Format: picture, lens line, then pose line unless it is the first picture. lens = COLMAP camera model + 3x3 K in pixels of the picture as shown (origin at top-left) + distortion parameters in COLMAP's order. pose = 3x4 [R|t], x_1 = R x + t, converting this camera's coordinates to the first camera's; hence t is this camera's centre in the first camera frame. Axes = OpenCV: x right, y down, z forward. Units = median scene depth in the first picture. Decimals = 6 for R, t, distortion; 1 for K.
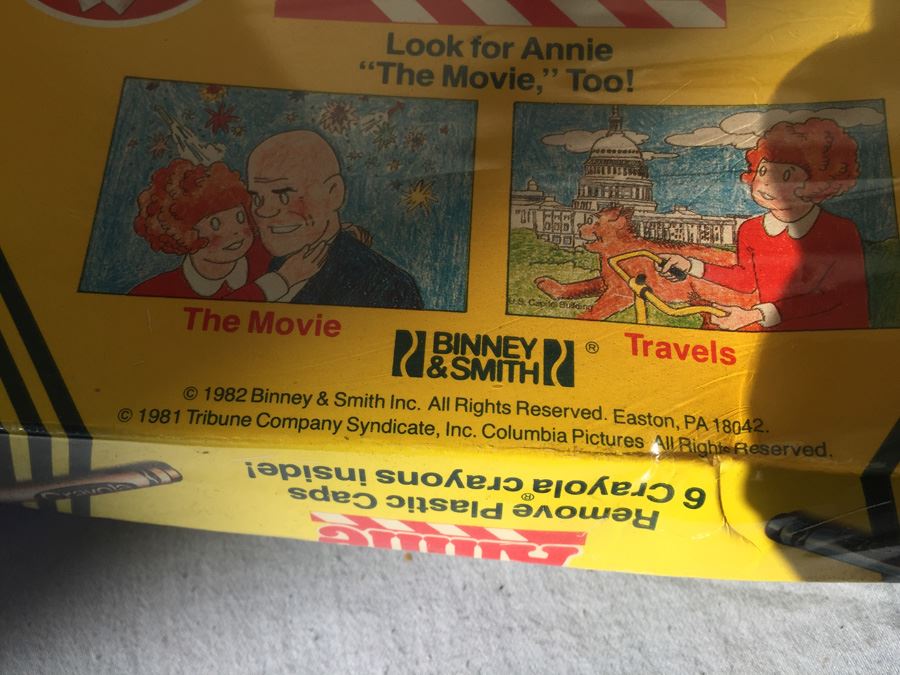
lens RADIAL K [[757.6, 0, 450.0], [0, 757.6, 337.5], [0, 0, 1]] dist [0.080509, -0.135472]
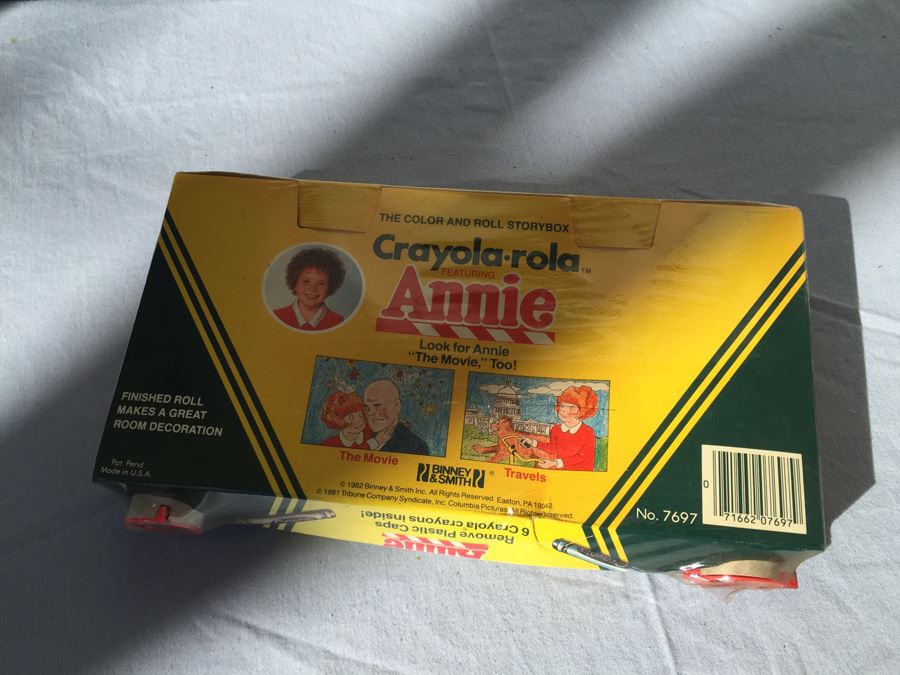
lens RADIAL K [[757.6, 0, 450.0], [0, 757.6, 337.5], [0, 0, 1]] dist [0.080509, -0.135472]
pose [[0.998997, 0.040516, -0.019045, 0.070891], [-0.042121, 0.994749, -0.093270, -0.202566], [0.015166, 0.093979, 0.995459, -1.678263]]
